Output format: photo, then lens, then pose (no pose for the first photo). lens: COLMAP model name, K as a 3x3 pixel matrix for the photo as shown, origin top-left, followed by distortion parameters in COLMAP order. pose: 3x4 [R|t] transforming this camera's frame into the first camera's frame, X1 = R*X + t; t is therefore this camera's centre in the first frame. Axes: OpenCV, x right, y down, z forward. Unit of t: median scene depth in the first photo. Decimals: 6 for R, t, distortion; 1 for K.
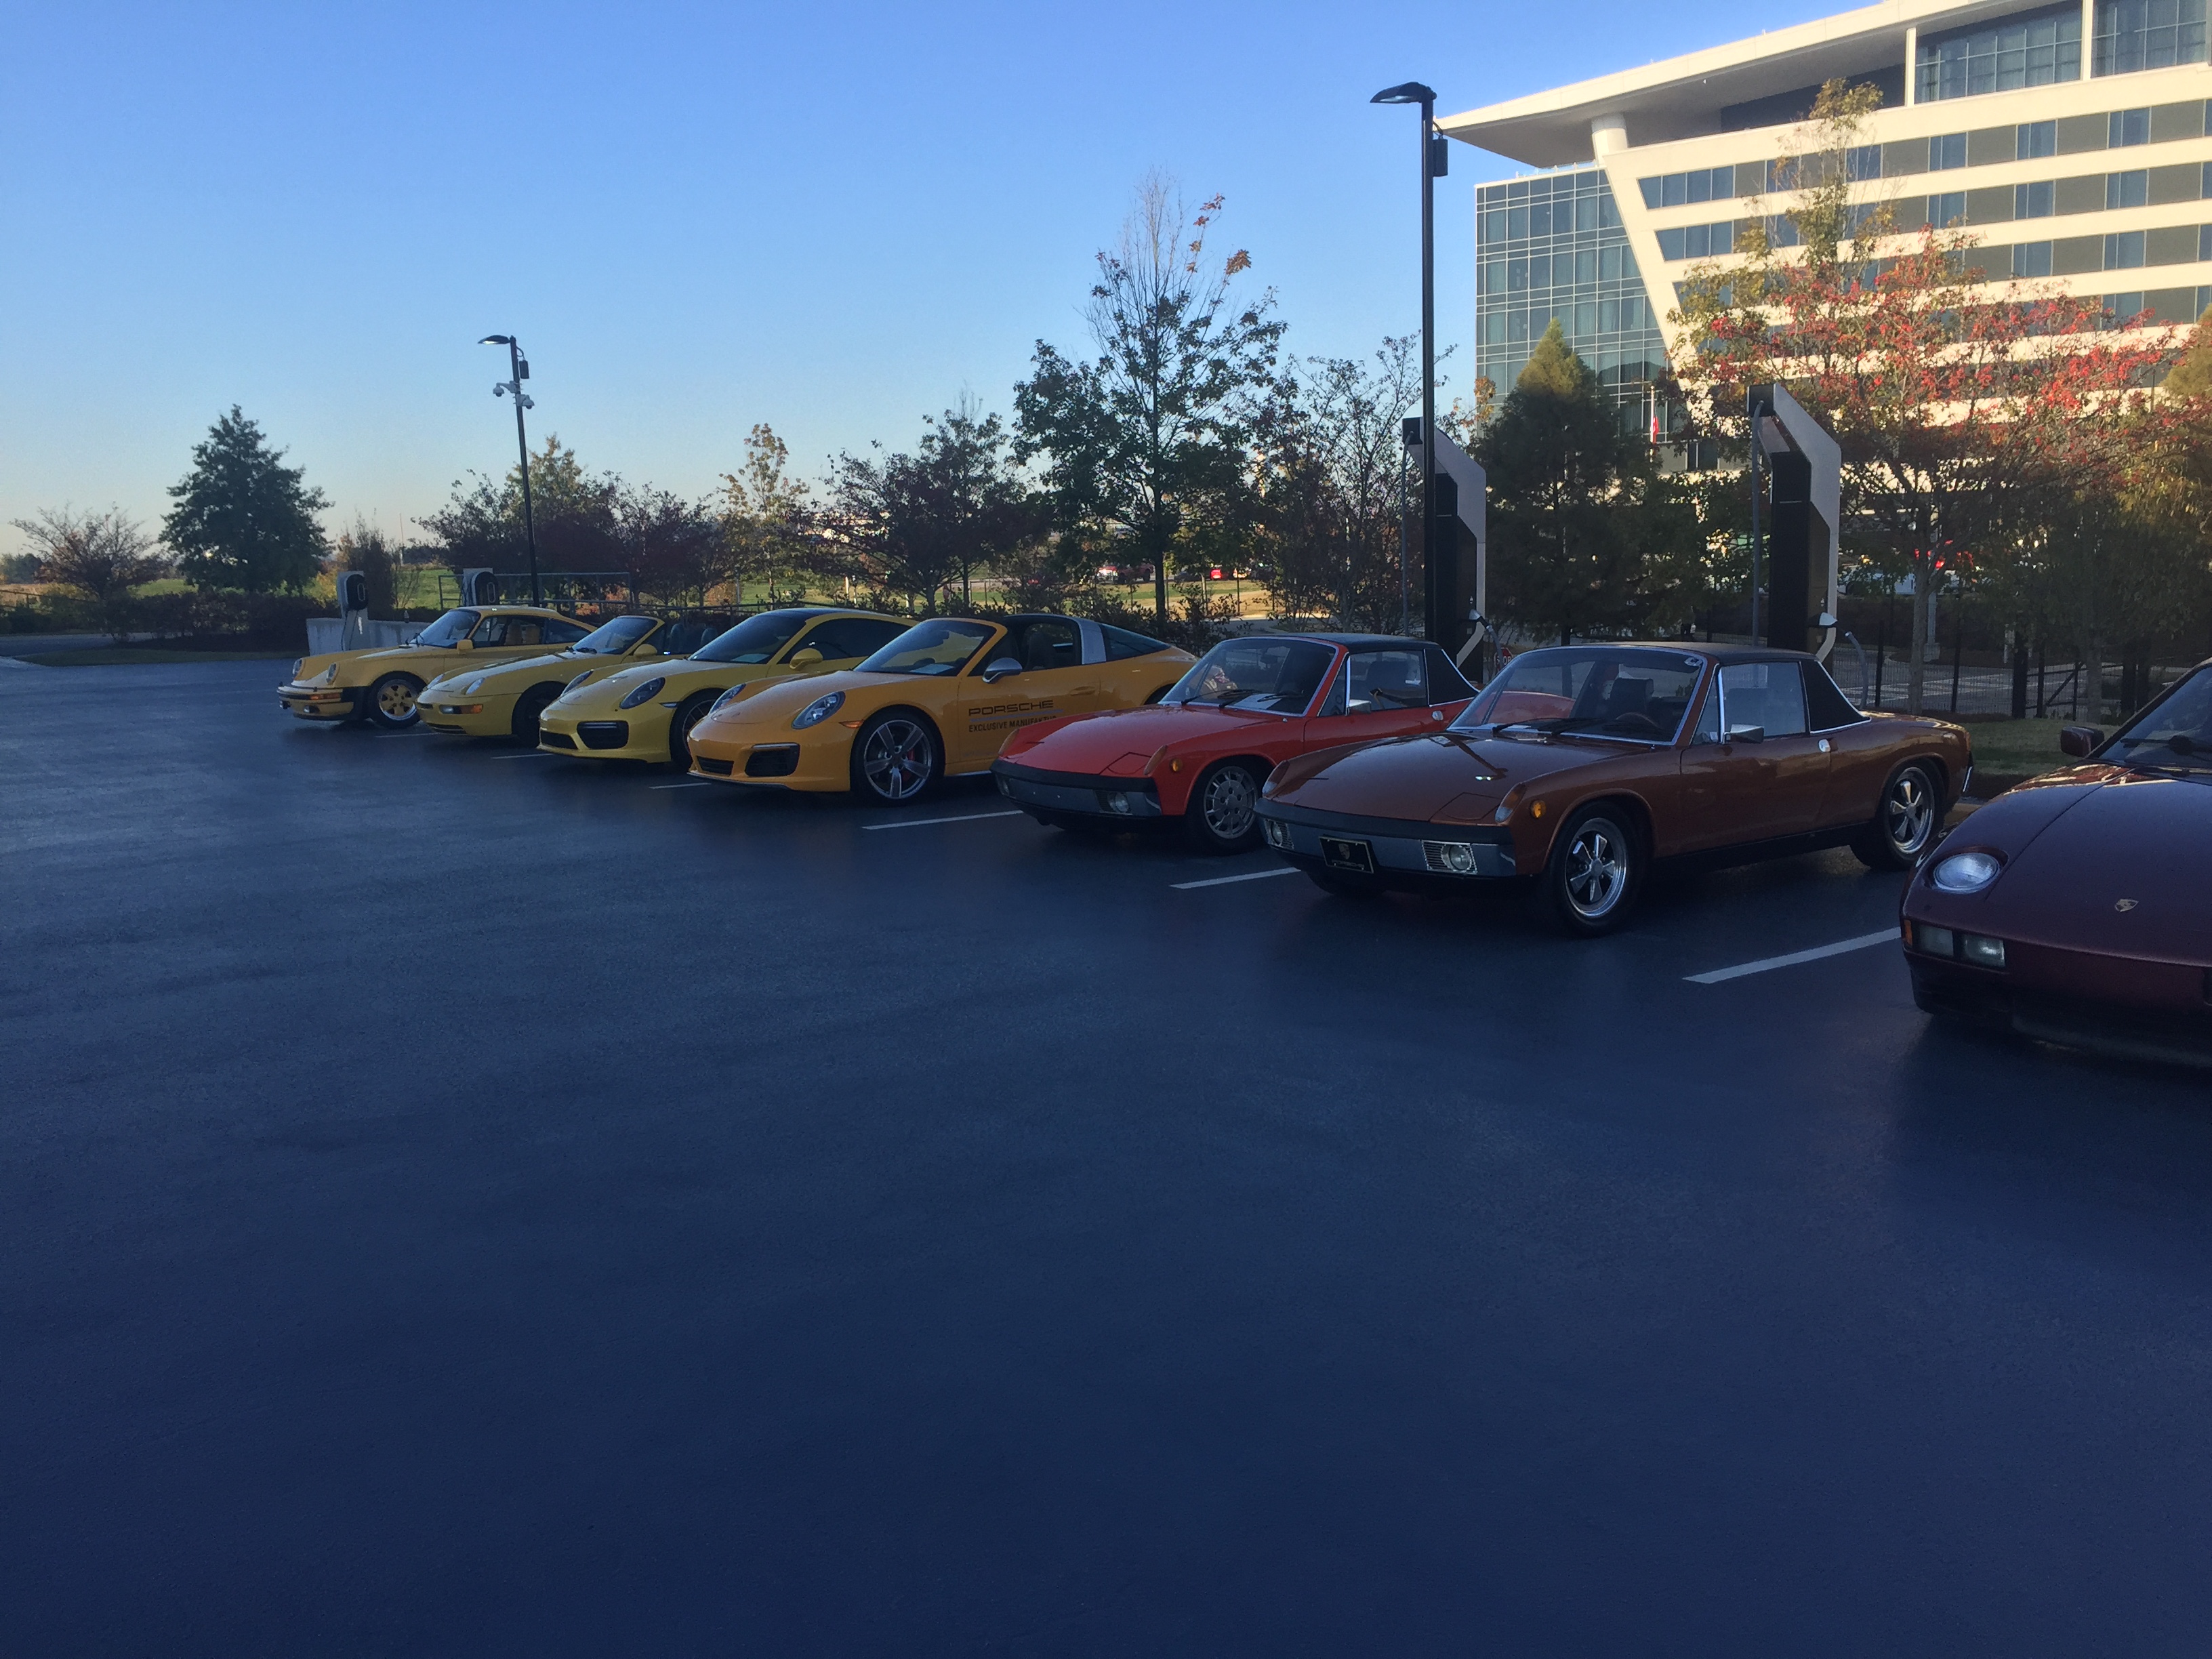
lens RADIAL K [[1857.6, 0, 1104.8], [0, 1857.6, 816.5], [0, 0, 1]] dist [0.070730, -0.097740]
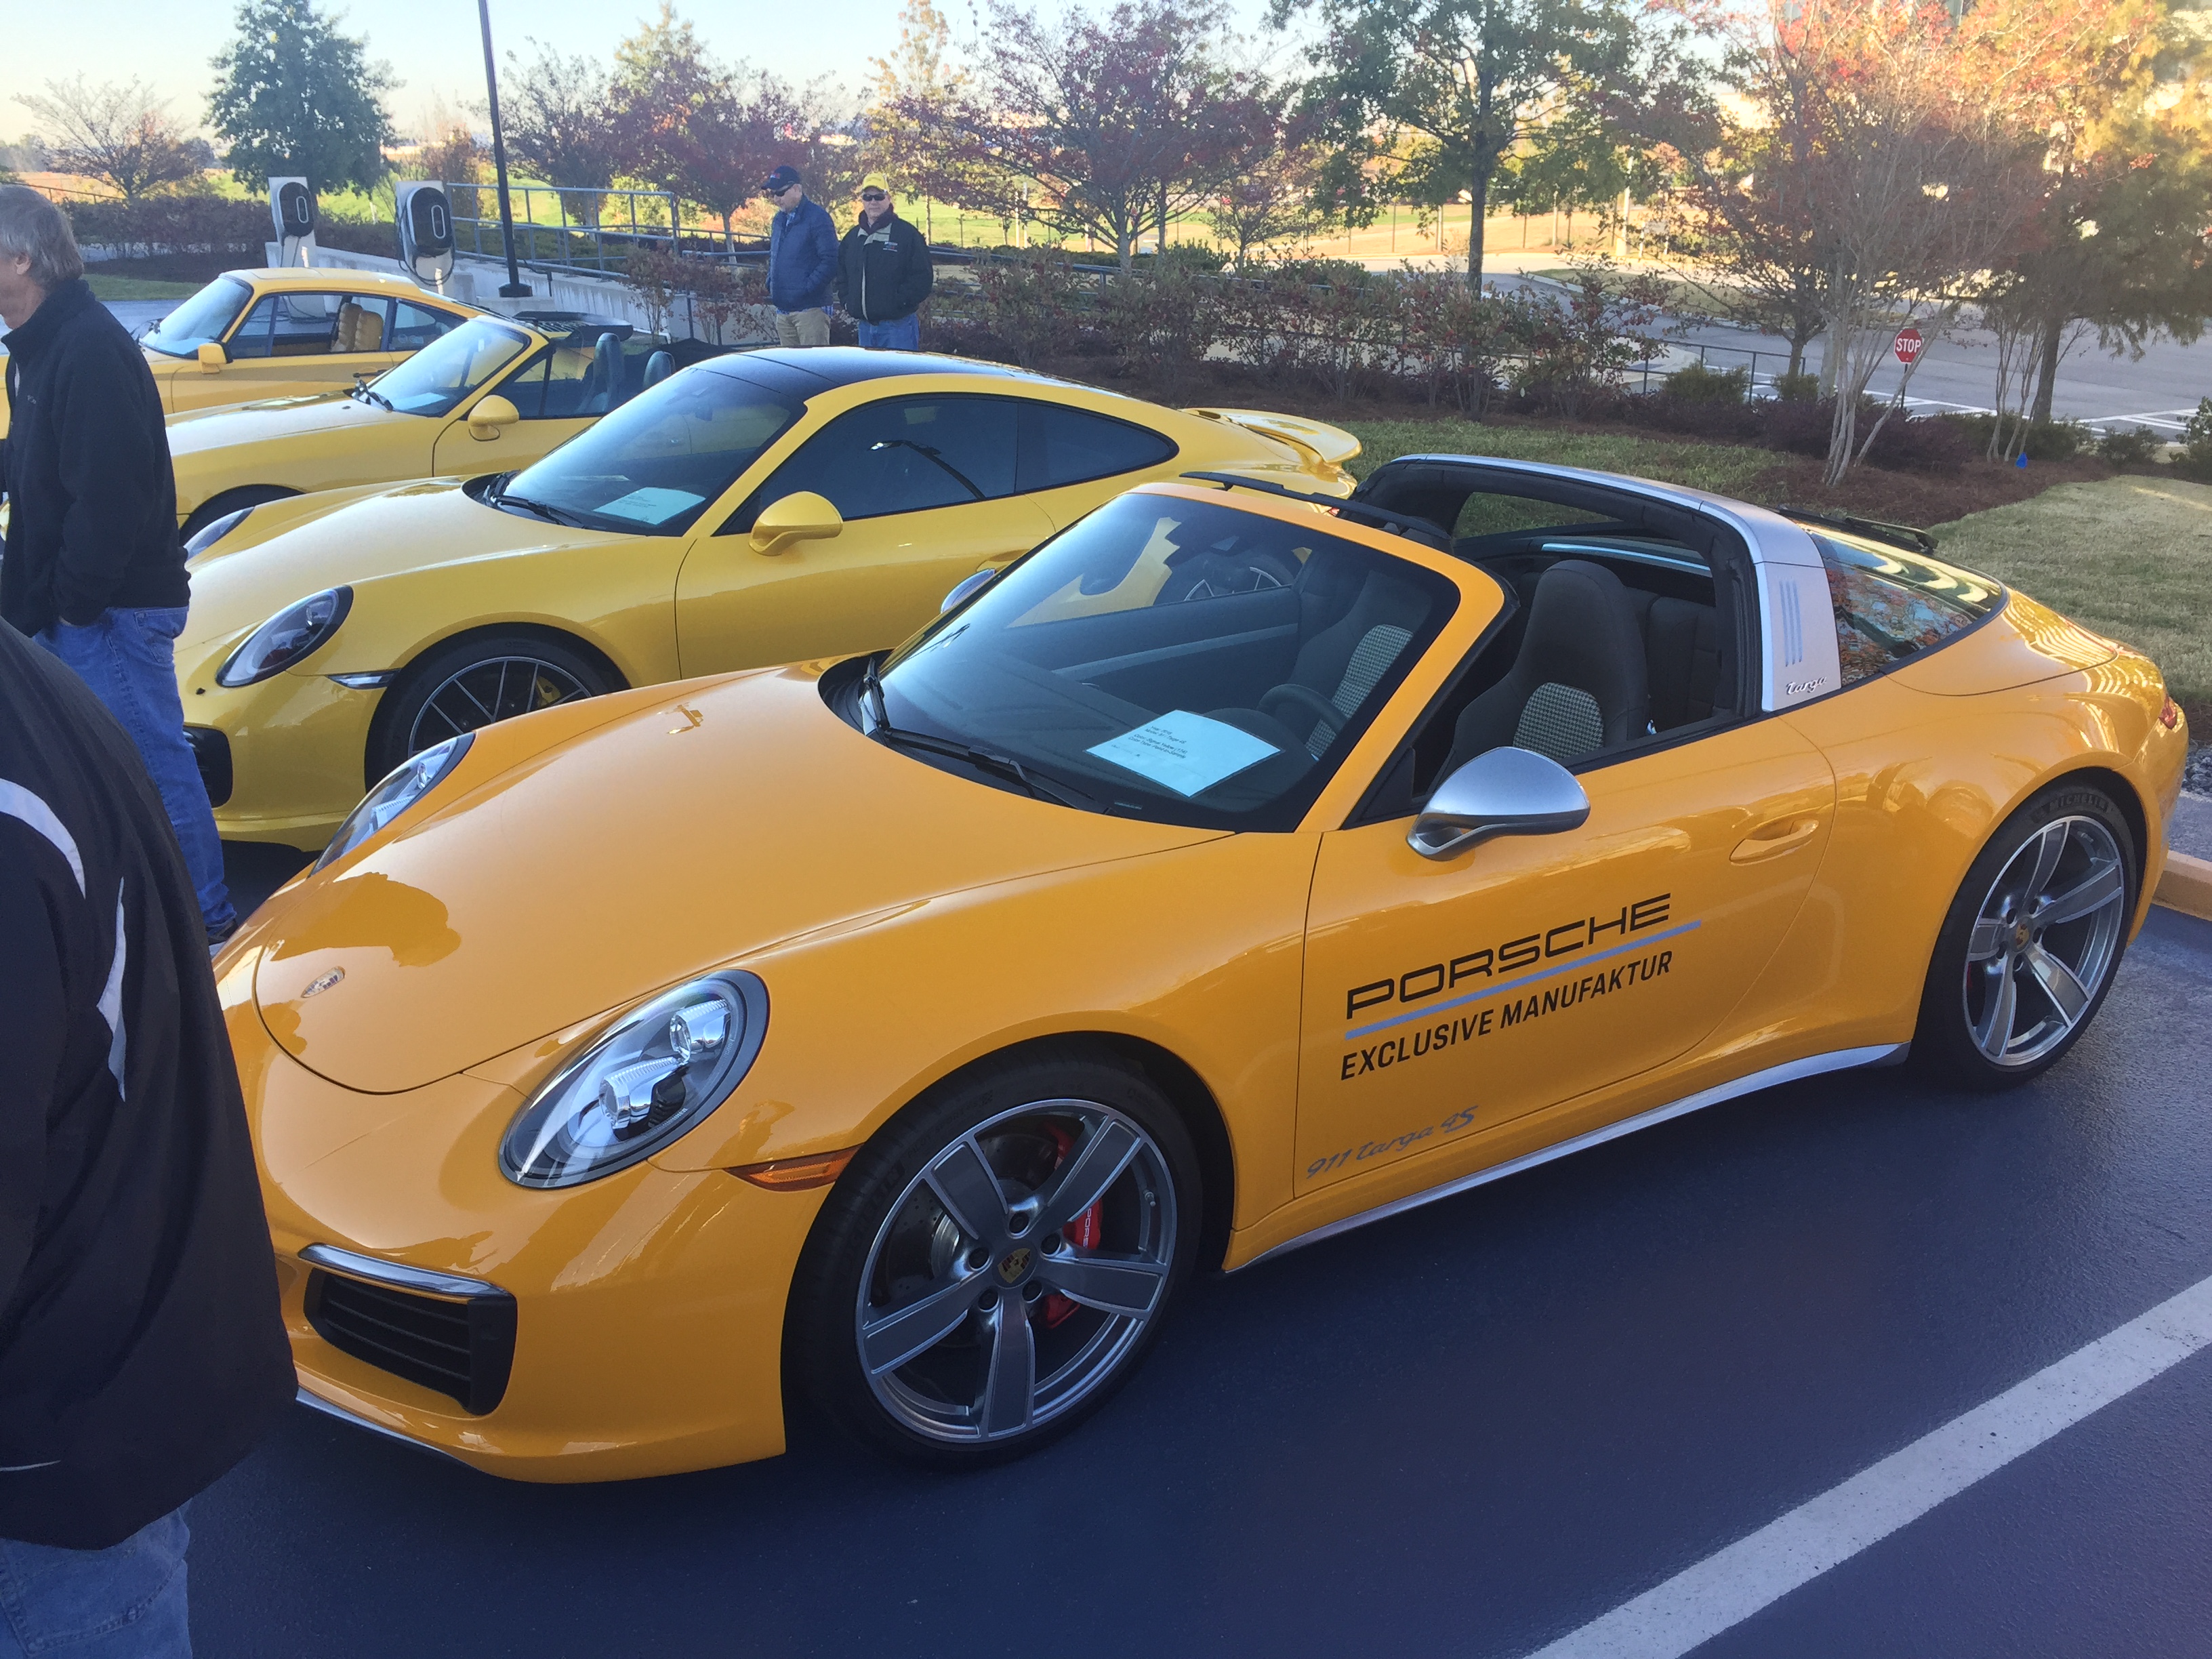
lens RADIAL K [[1857.6, 0, 1104.8], [0, 1857.6, 816.5], [0, 0, 1]] dist [0.070730, -0.097740]
pose [[0.994970, 0.056345, -0.082822, -0.036378], [-0.039189, 0.979857, 0.195818, -0.051936], [0.092187, -0.191588, 0.977136, 0.335058]]
